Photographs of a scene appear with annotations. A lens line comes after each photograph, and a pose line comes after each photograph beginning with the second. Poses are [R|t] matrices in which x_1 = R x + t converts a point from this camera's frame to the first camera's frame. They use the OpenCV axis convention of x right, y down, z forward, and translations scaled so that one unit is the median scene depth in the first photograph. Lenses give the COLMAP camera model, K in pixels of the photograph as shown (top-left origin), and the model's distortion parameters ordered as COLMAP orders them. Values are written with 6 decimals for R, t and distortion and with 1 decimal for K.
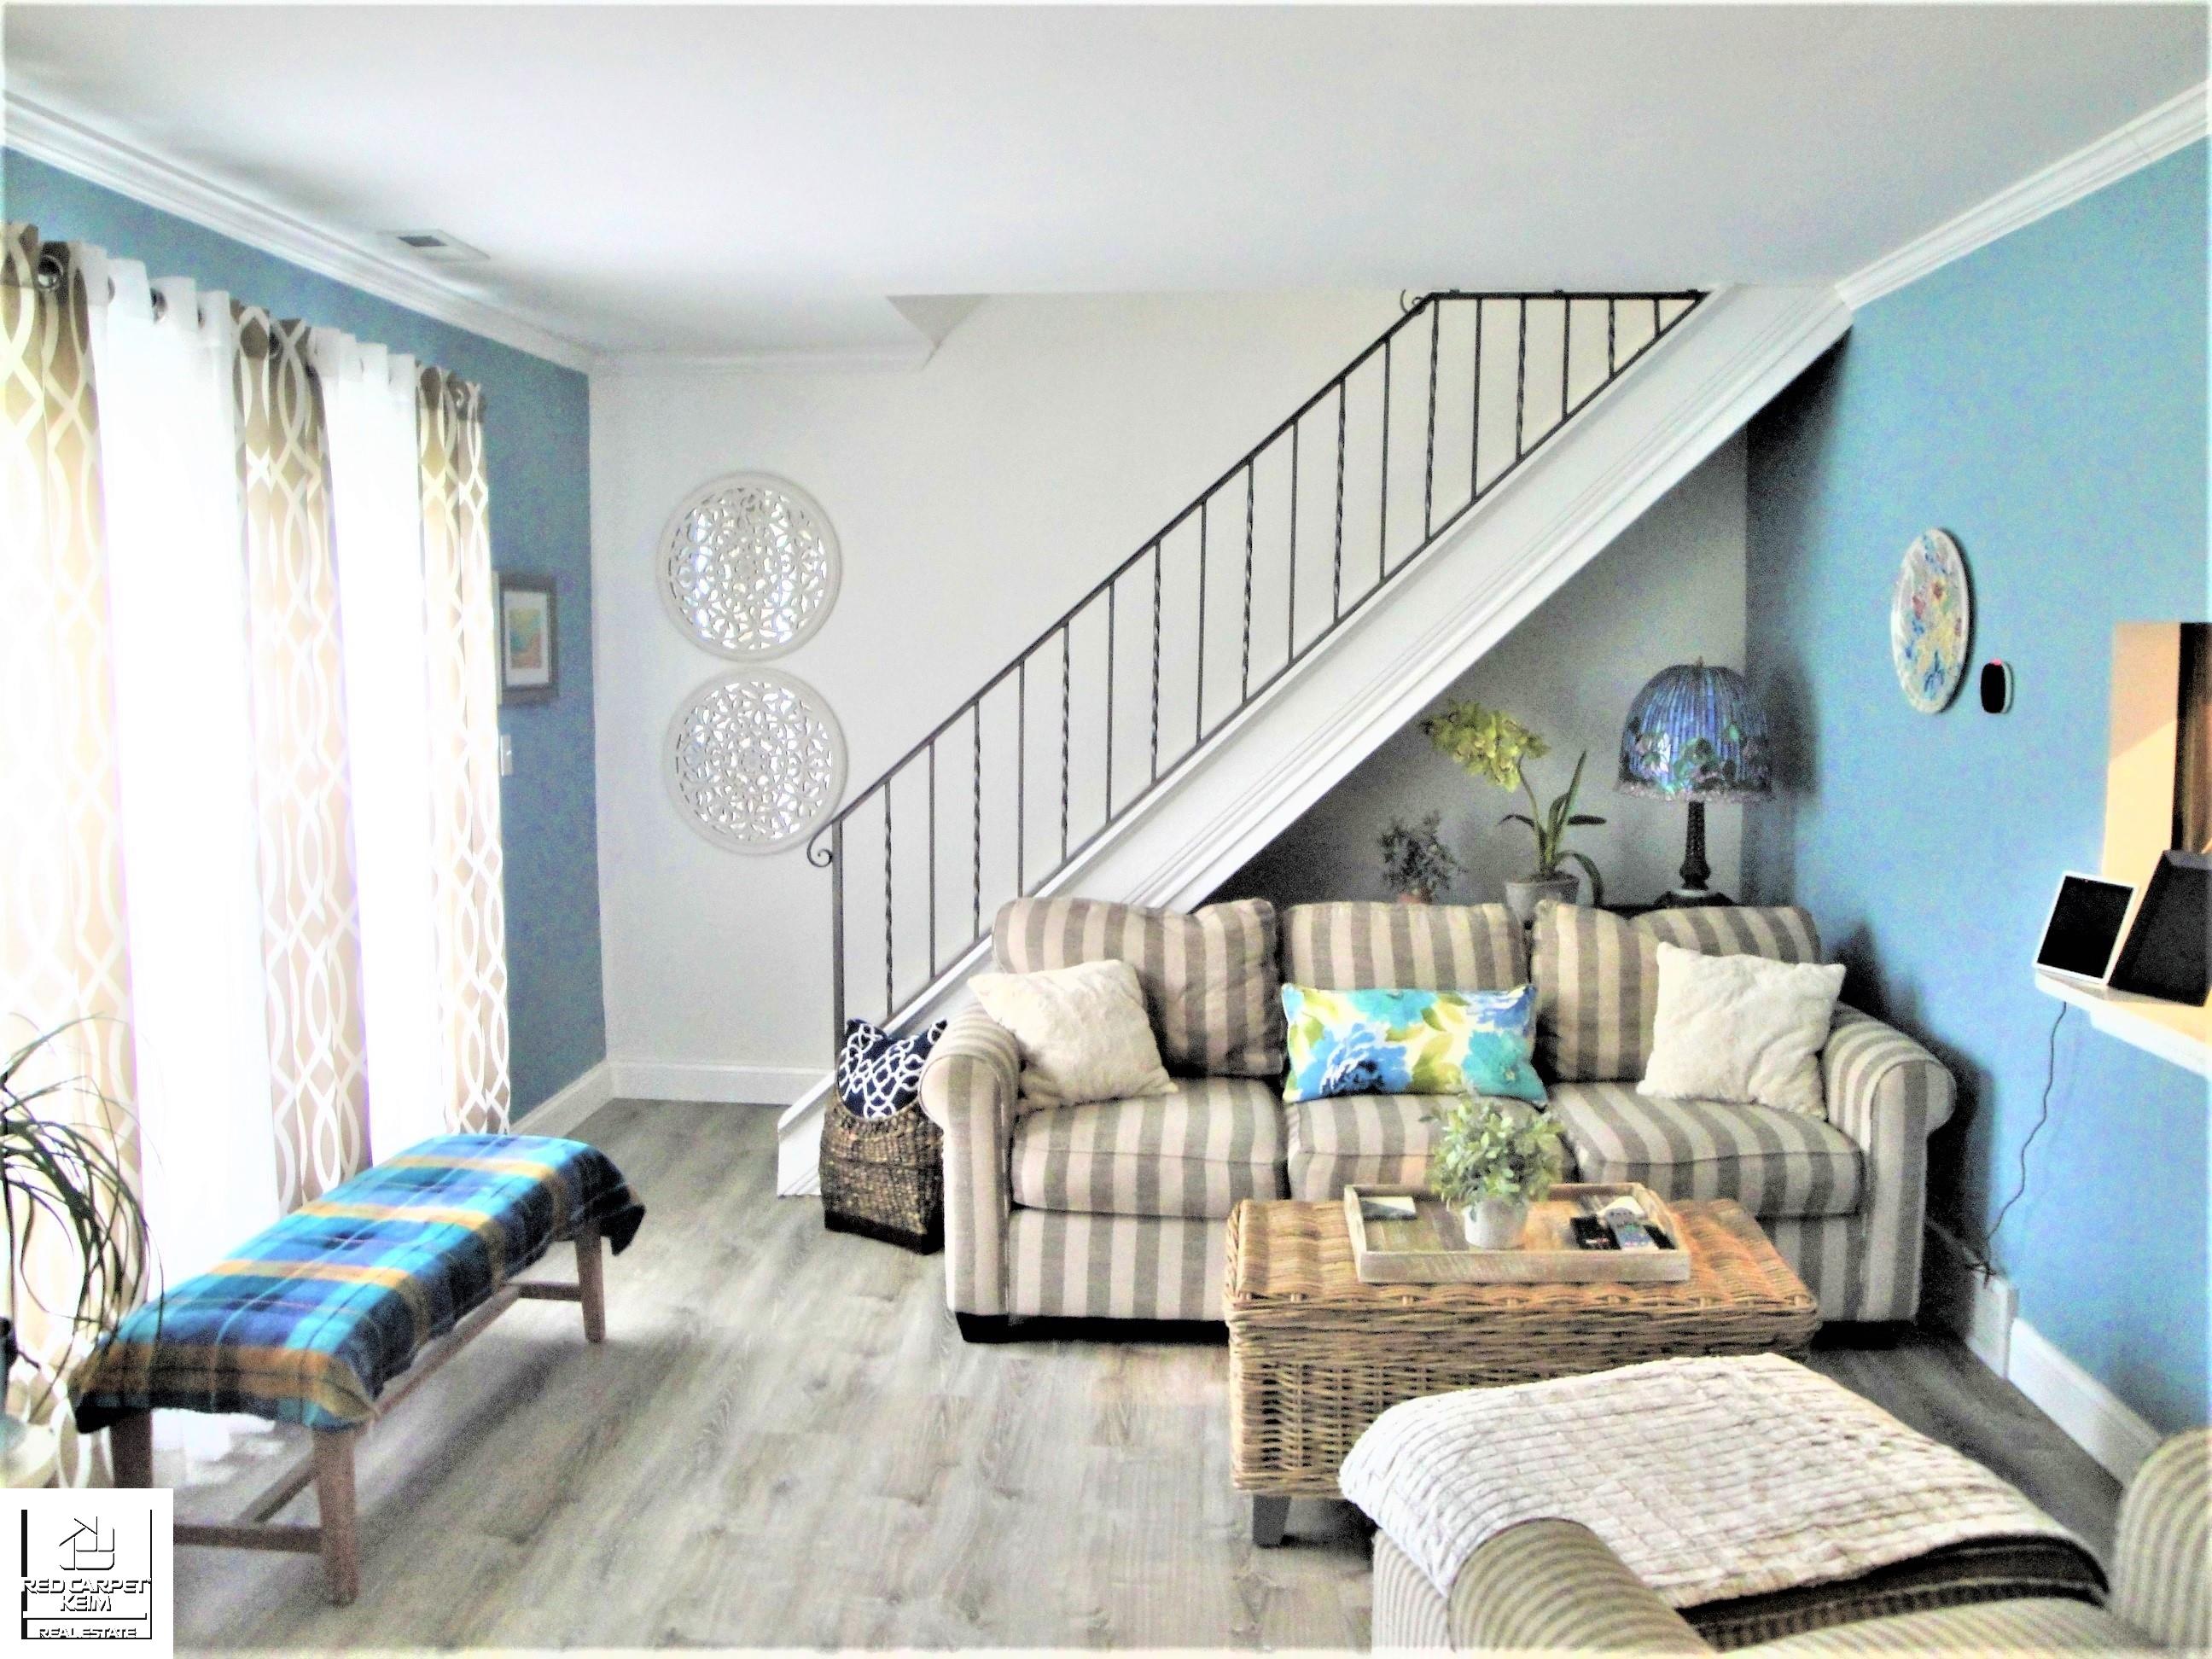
lens RADIAL K [[1810.0, 0, 1114.4], [0, 1810.0, 831.8], [0, 0, 1]] dist [-0.148882, 0.107791]
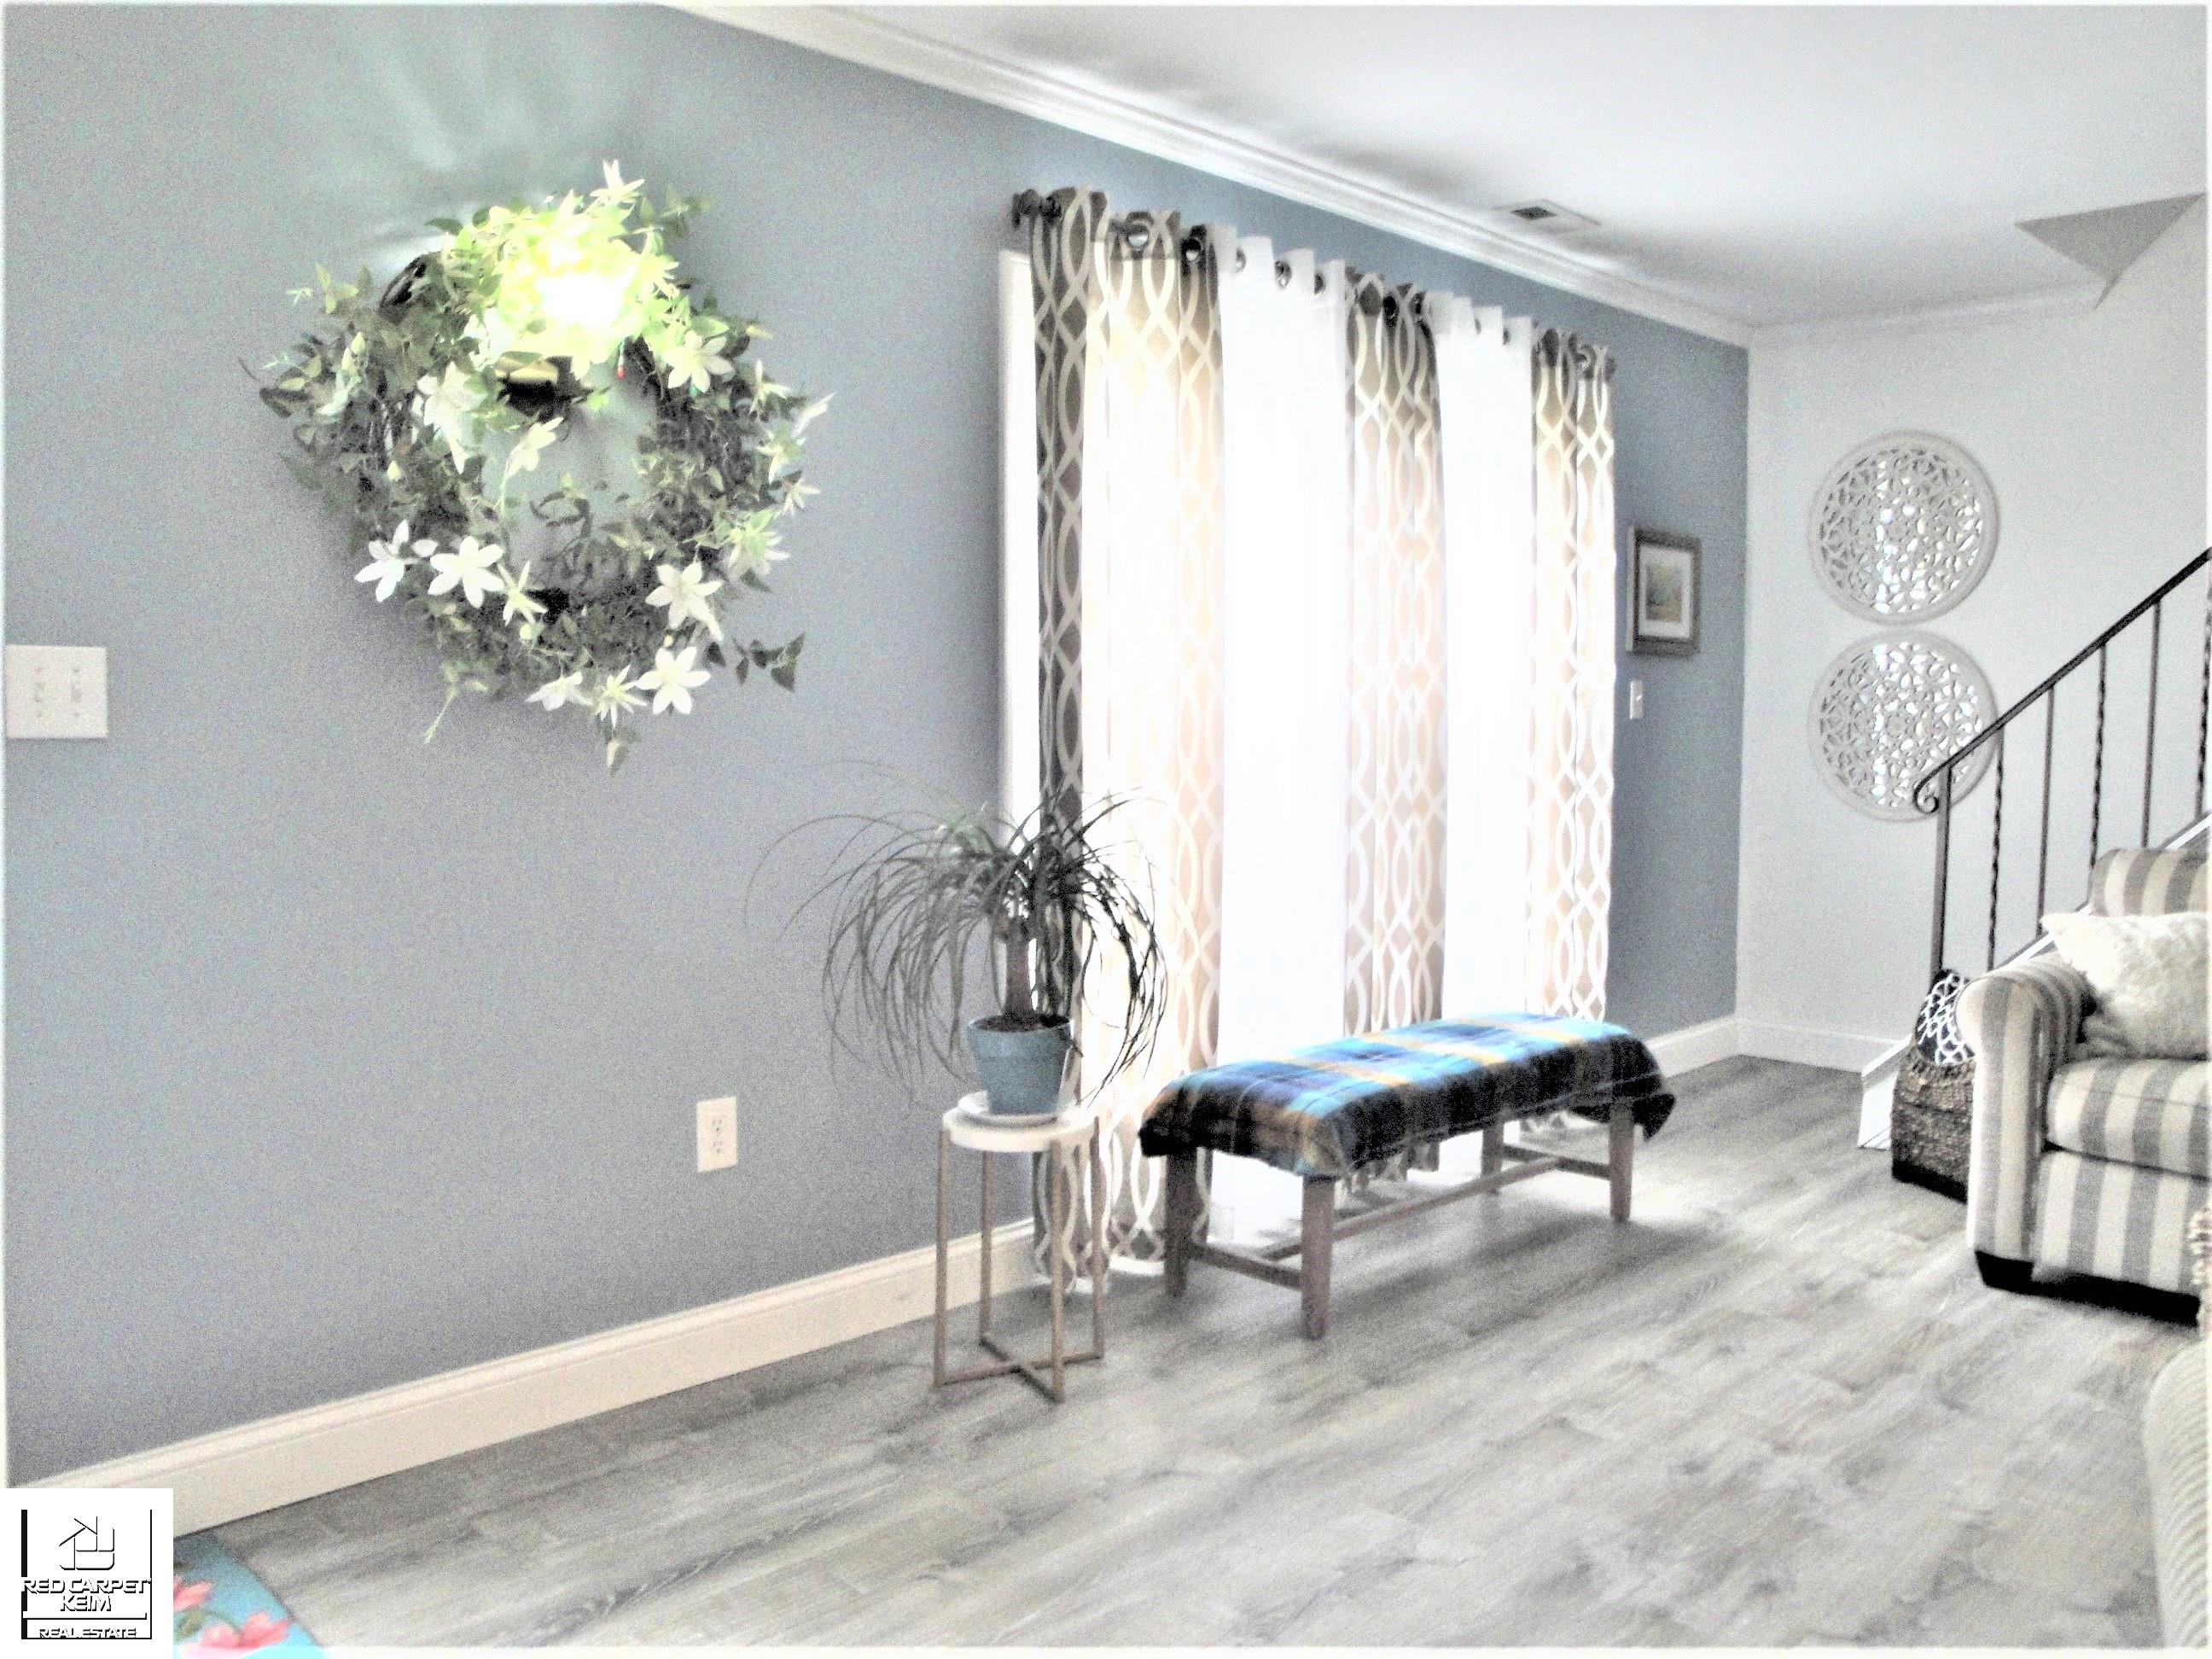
lens RADIAL K [[1810.0, 0, 1099.8], [0, 1810.0, 820.9], [0, 0, 1]] dist [-0.148882, 0.107791]
pose [[0.754540, 0.048638, -0.654450, 0.155895], [-0.074437, 0.997157, -0.011714, 0.085943], [0.652019, 0.057554, 0.756015, -0.018481]]
